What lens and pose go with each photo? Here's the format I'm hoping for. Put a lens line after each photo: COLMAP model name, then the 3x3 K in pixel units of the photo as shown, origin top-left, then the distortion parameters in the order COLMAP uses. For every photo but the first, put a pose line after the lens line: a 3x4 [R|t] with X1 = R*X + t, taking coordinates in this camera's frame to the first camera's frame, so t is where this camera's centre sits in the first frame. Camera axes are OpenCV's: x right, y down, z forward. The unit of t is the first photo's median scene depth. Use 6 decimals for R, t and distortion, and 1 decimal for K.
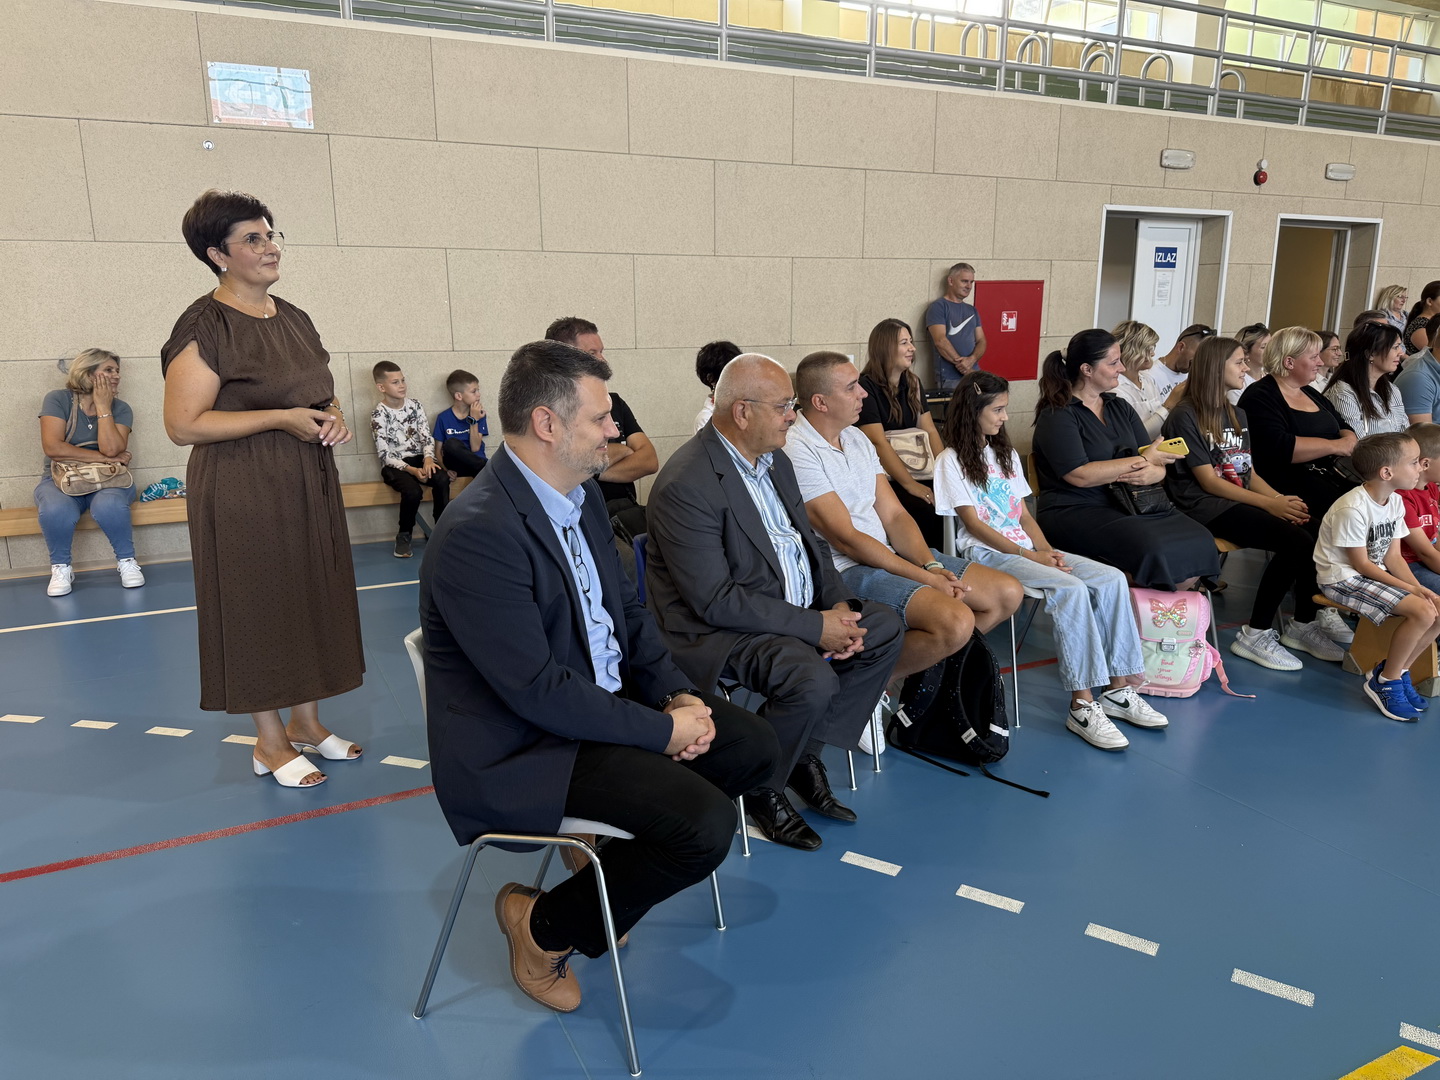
lens RADIAL K [[1018.4, 0, 753.8], [0, 1018.4, 570.9], [0, 0, 1]] dist [-0.027074, 0.006227]
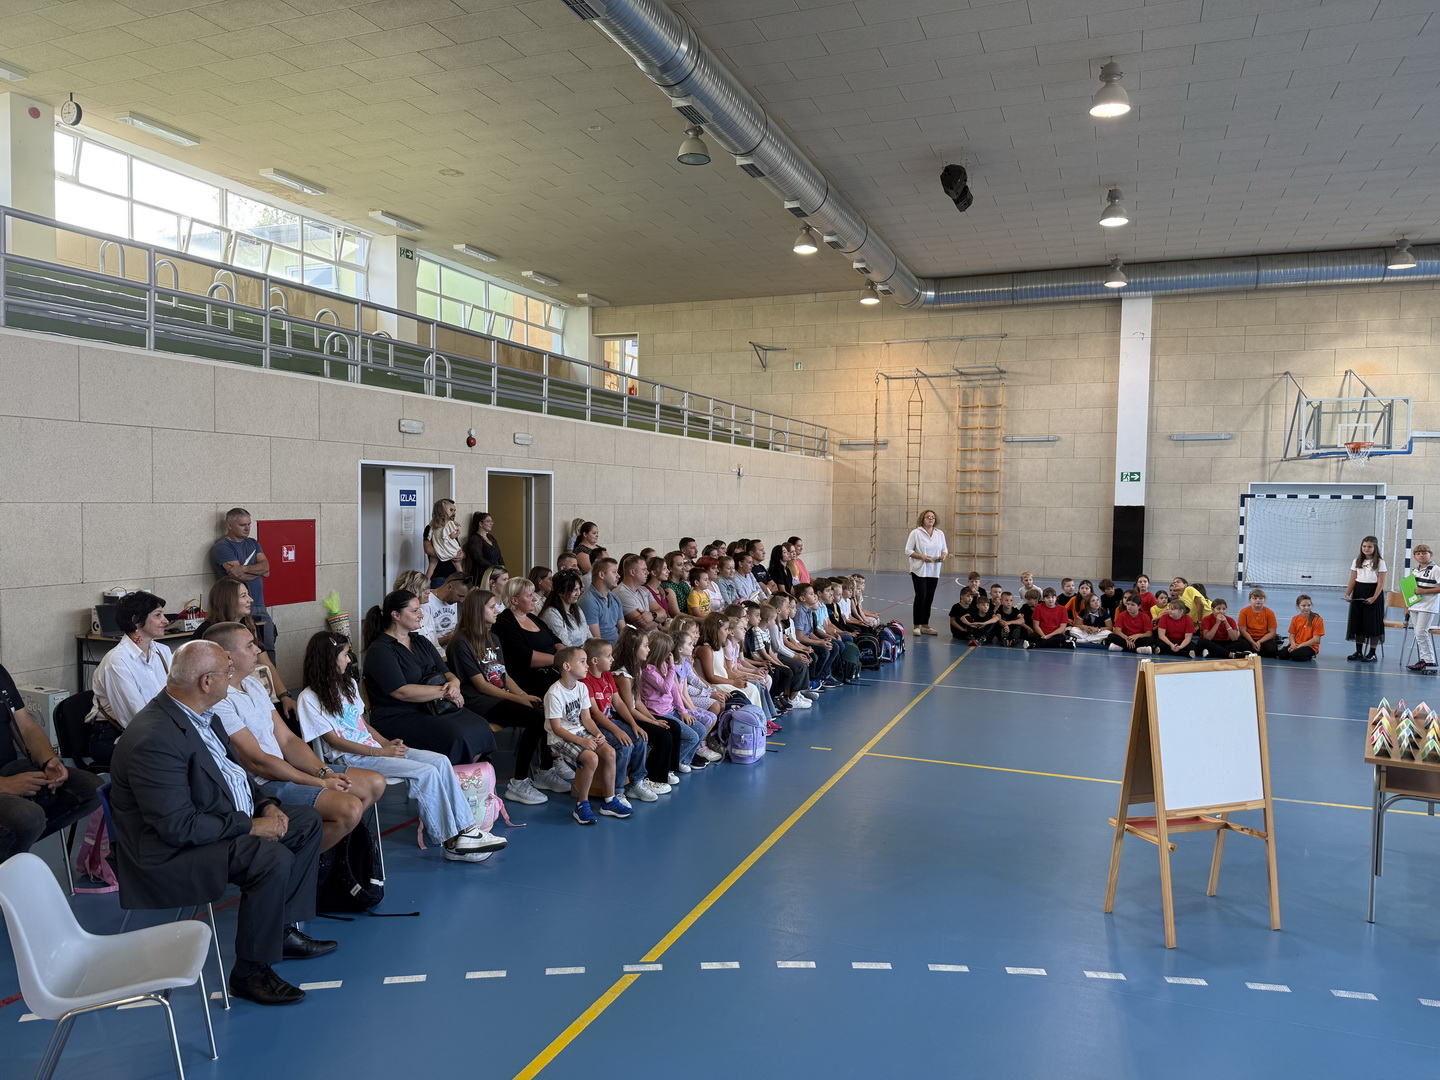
lens RADIAL K [[994.0, 0, 722.5], [0, 994.0, 545.4], [0, 0, 1]] dist [0.143367, -0.219222]
pose [[0.753516, -0.009113, 0.657367, -0.260348], [0.133389, 0.981226, -0.139297, -0.036474], [-0.643756, 0.192647, 0.740584, -0.379277]]
